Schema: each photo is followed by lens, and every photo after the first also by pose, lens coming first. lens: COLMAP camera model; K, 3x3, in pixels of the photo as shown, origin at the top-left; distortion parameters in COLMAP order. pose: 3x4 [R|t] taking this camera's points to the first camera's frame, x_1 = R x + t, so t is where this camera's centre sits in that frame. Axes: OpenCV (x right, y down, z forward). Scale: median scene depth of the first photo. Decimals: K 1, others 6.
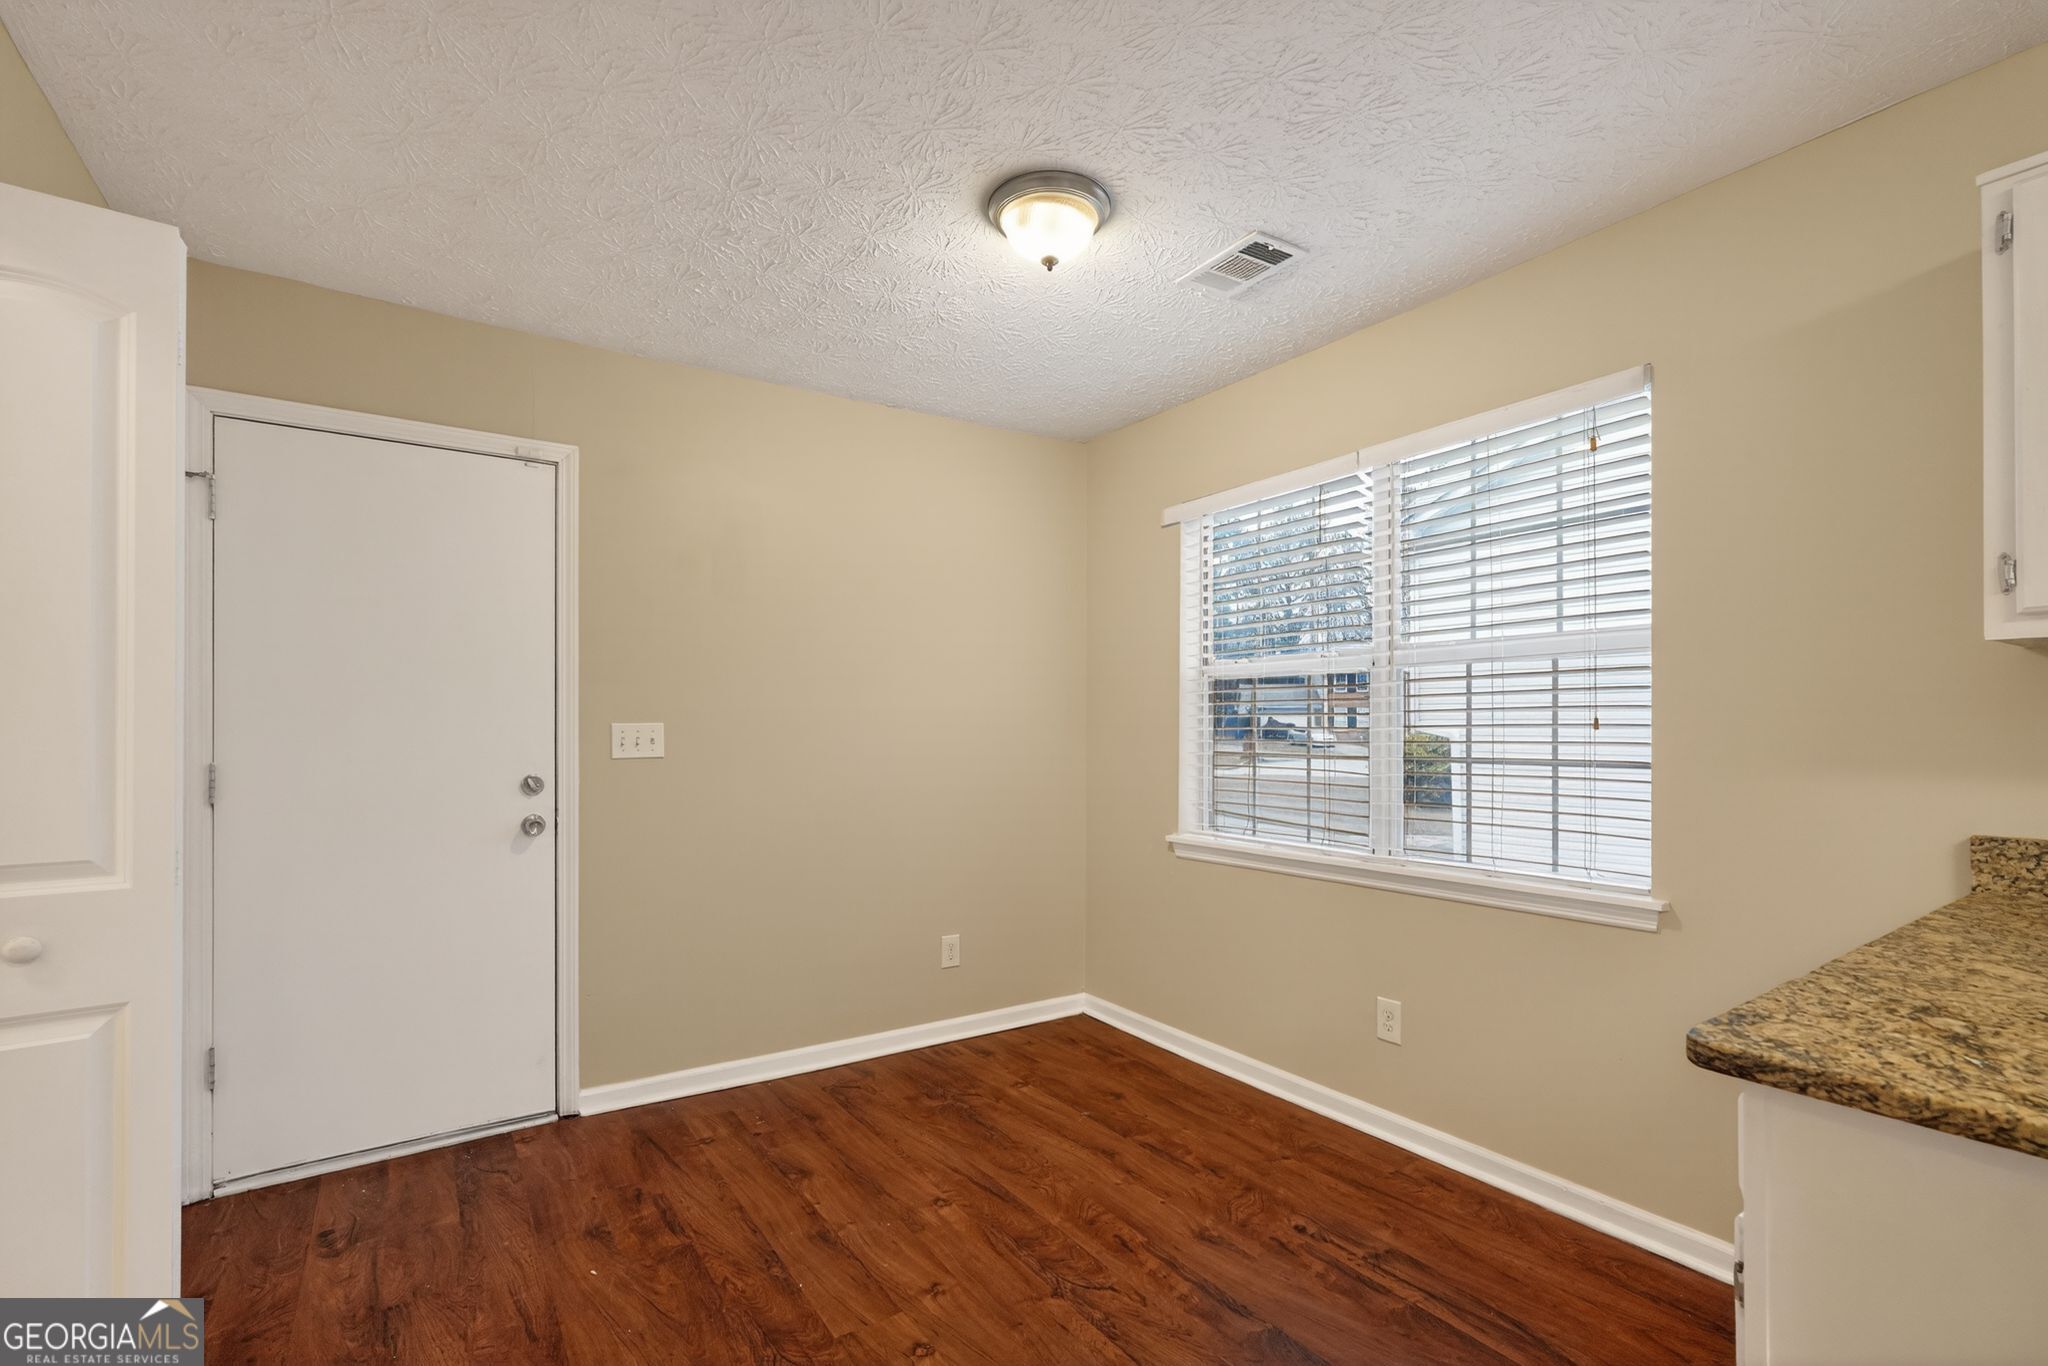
lens RADIAL K [[912.2, 0, 1025.7], [0, 912.2, 713.9], [0, 0, 1]] dist [-0.019425, 0.008804]
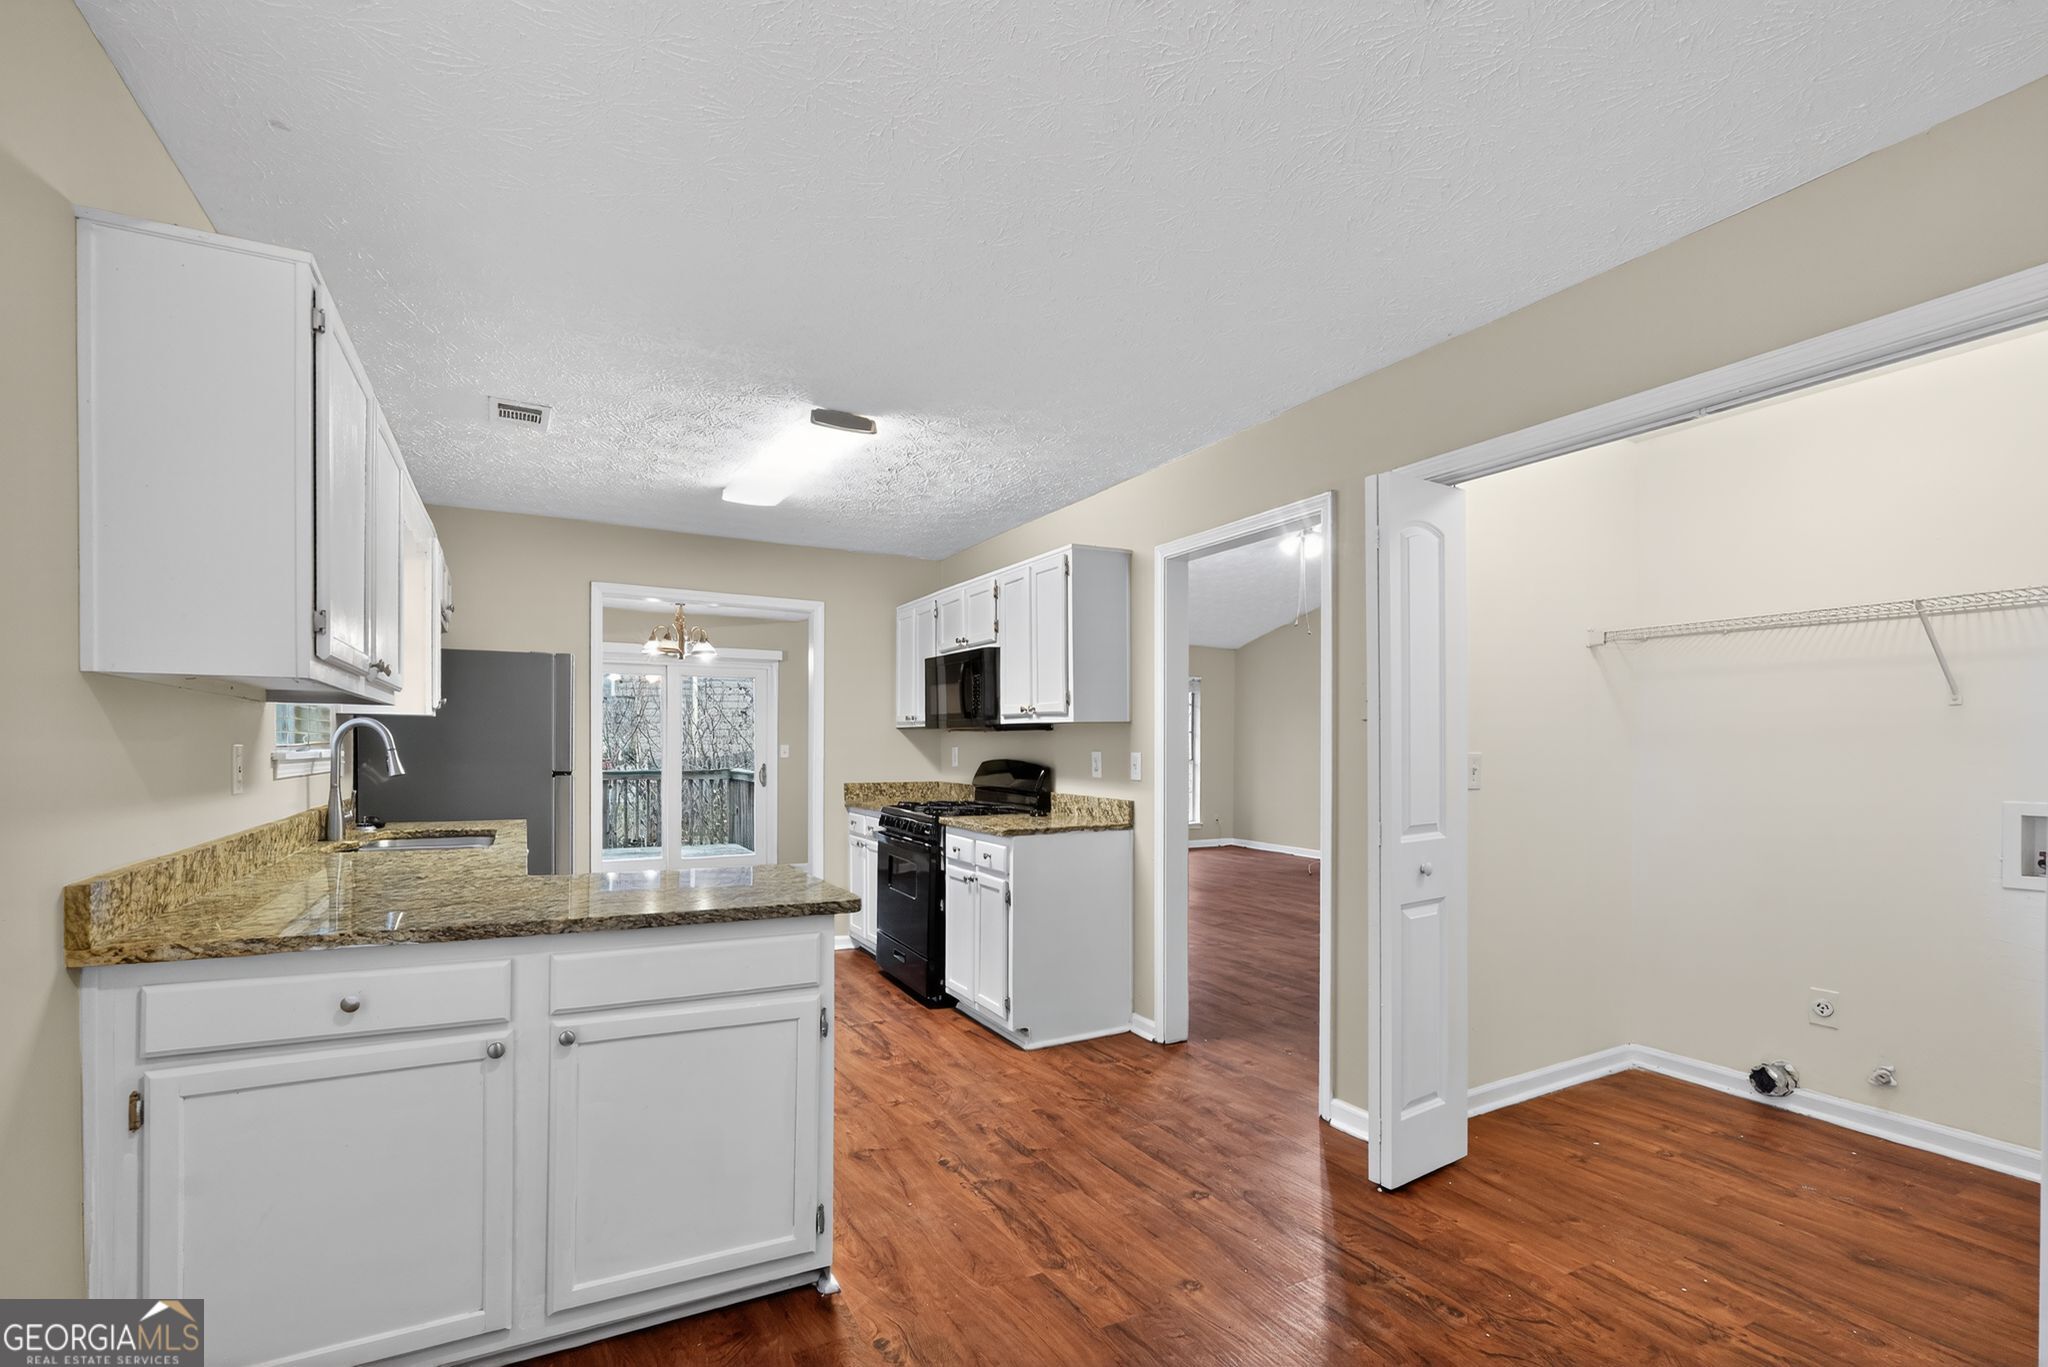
lens RADIAL K [[936.8, 0, 1025.7], [0, 936.8, 762.9], [0, 0, 1]] dist [-0.021074, -0.000040]
pose [[-0.994987, -0.001591, 0.099996, 0.087904], [-0.001056, 0.999985, 0.005398, 0.024333], [-0.100004, 0.005266, -0.994973, 2.904845]]
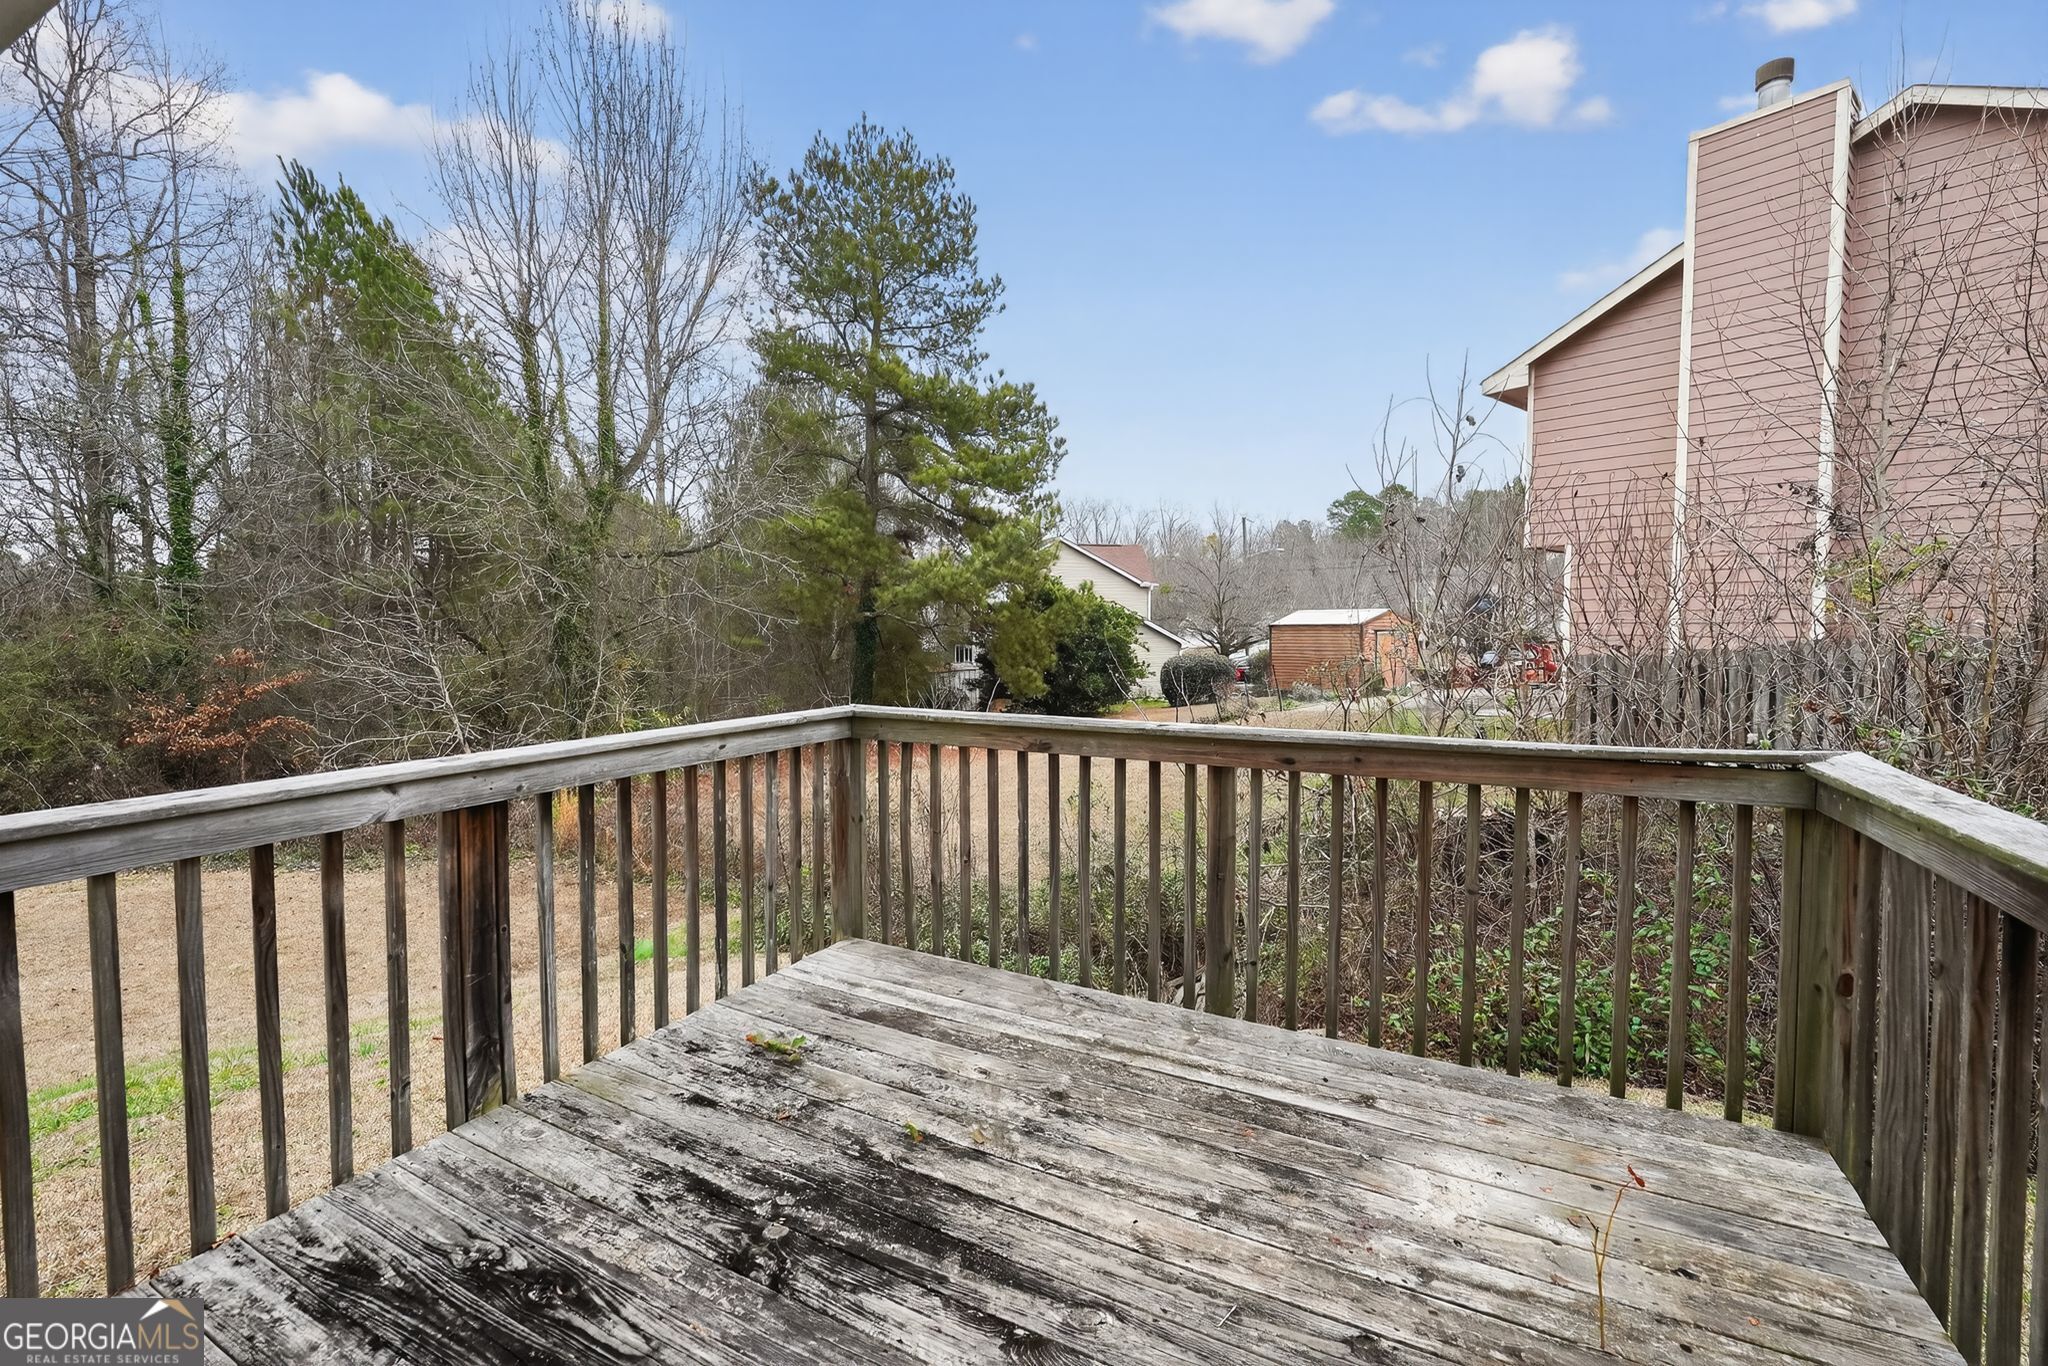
lens RADIAL K [[903.5, 0, 1024.0], [0, 903.5, 683.0], [0, 0, 1]] dist [-0.003716, -0.000302]
pose [[-0.475352, -0.053015, 0.878197, 3.737079], [-0.008579, 0.998415, 0.055628, -0.105161], [-0.879754, 0.018909, -0.475053, -5.240970]]
